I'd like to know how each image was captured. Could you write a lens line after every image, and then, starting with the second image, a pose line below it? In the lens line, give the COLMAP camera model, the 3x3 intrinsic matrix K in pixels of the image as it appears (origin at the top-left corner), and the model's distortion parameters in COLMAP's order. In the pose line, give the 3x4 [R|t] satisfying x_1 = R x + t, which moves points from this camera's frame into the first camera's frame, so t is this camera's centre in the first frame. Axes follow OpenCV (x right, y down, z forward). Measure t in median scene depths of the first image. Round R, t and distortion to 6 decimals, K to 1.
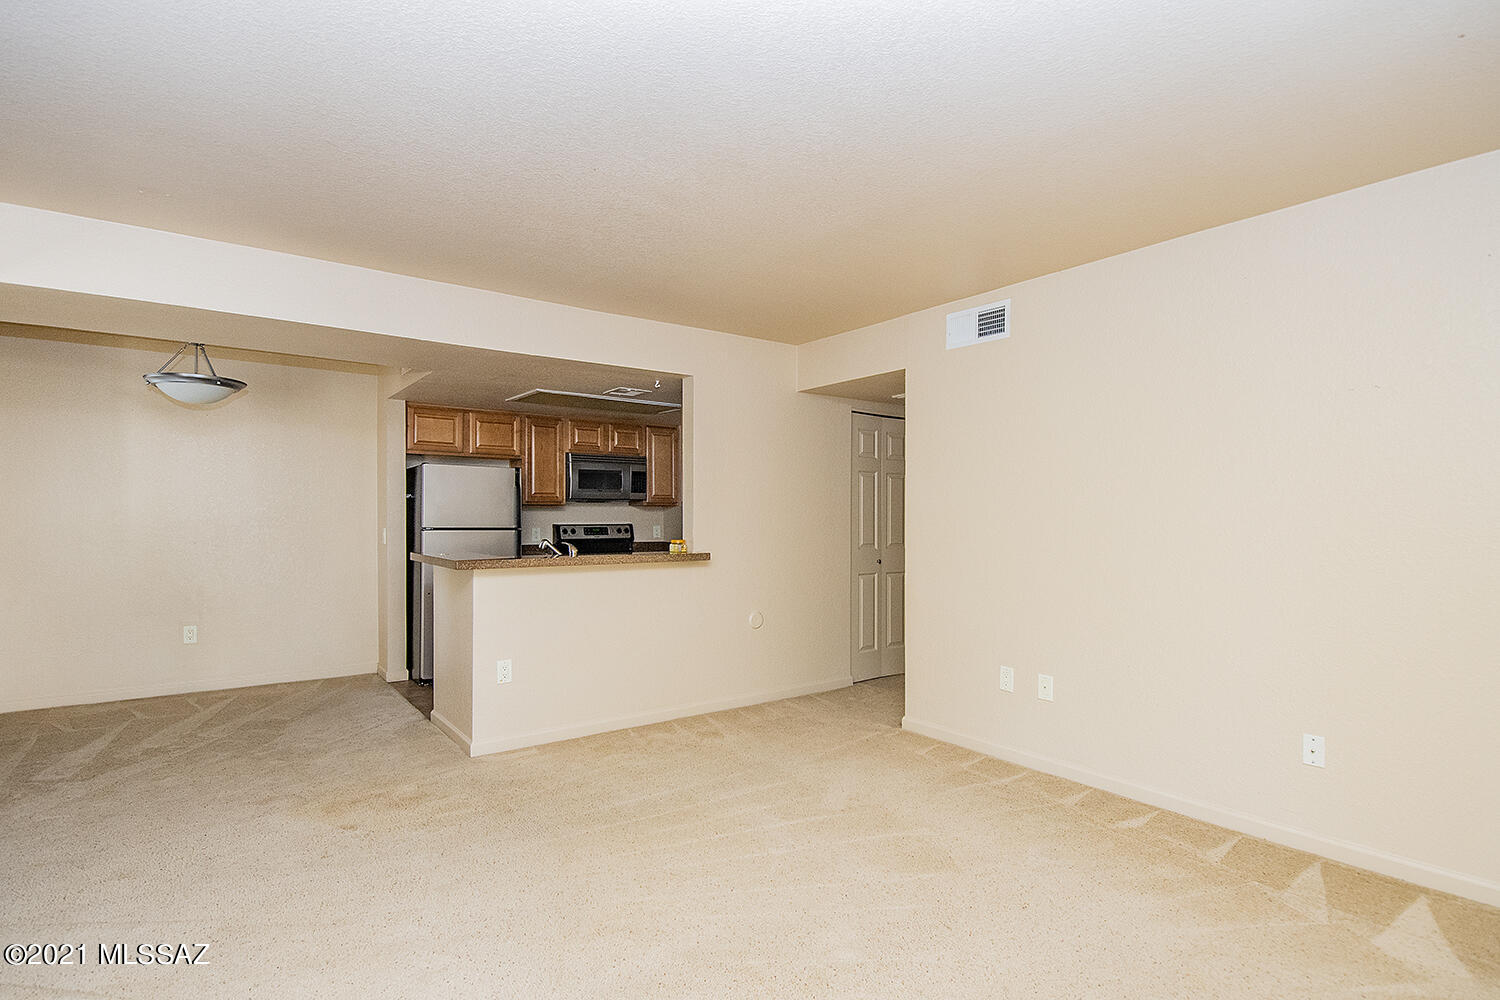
lens RADIAL K [[743.6, 0, 754.8], [0, 743.6, 504.6], [0, 0, 1]] dist [0.001819, 0.000192]
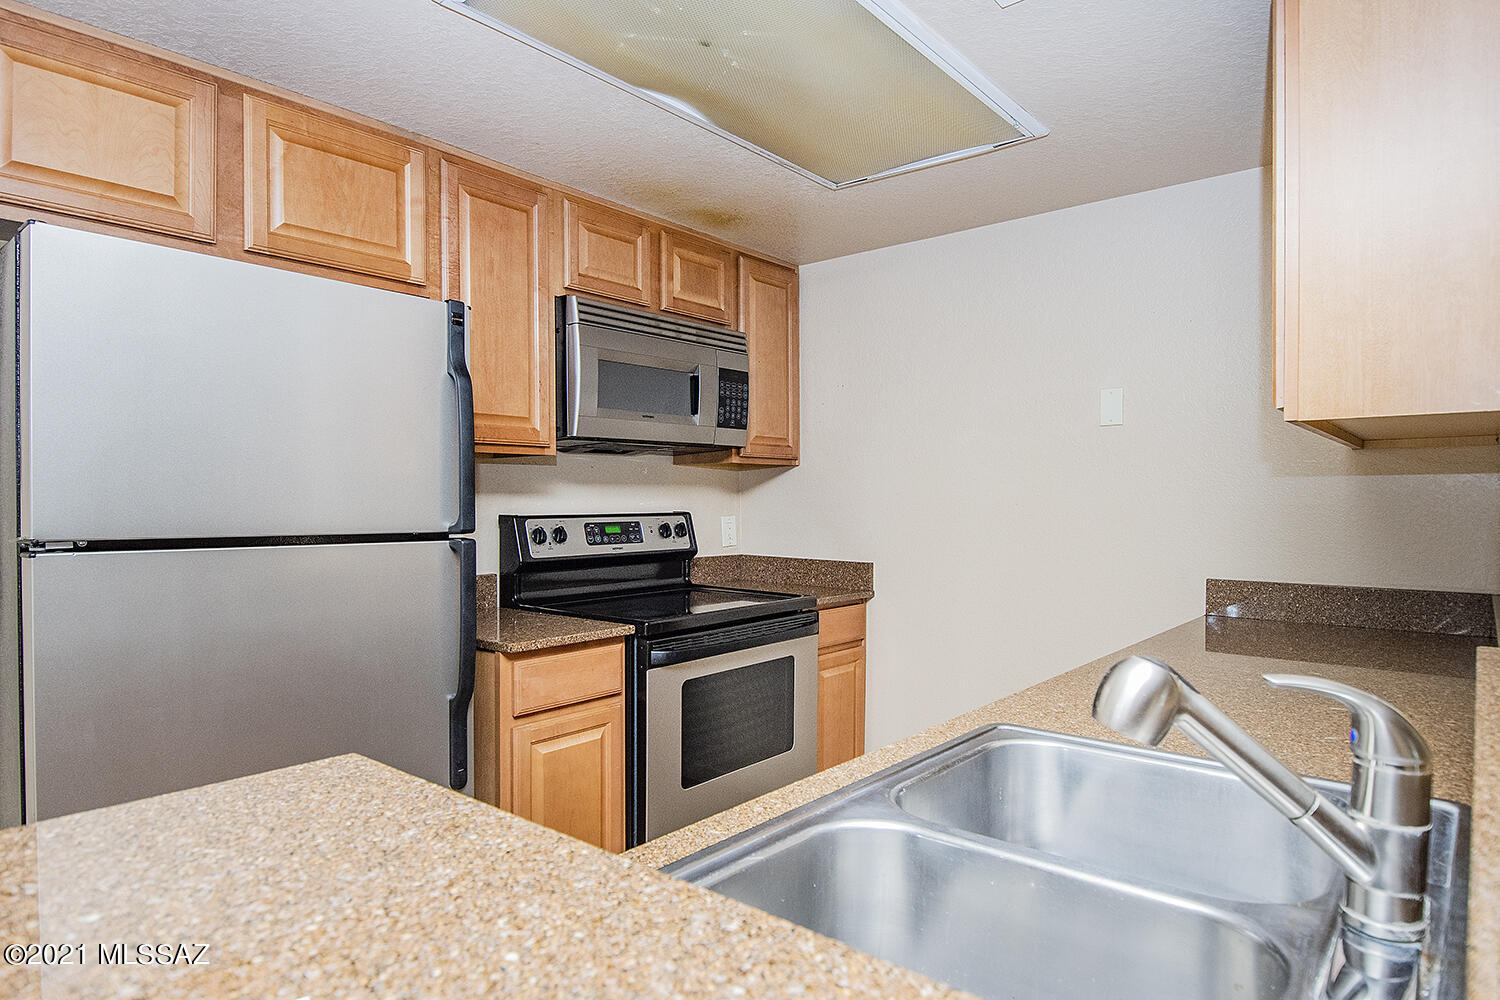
lens RADIAL K [[869.8, 0, 769.0], [0, 869.8, 499.5], [0, 0, 1]] dist [0.001289, -0.000676]
pose [[0.964496, 0.000214, 0.264098, -0.256647], [-0.005331, 0.999812, 0.018656, 0.011632], [-0.264045, -0.019402, 0.964315, 0.585844]]
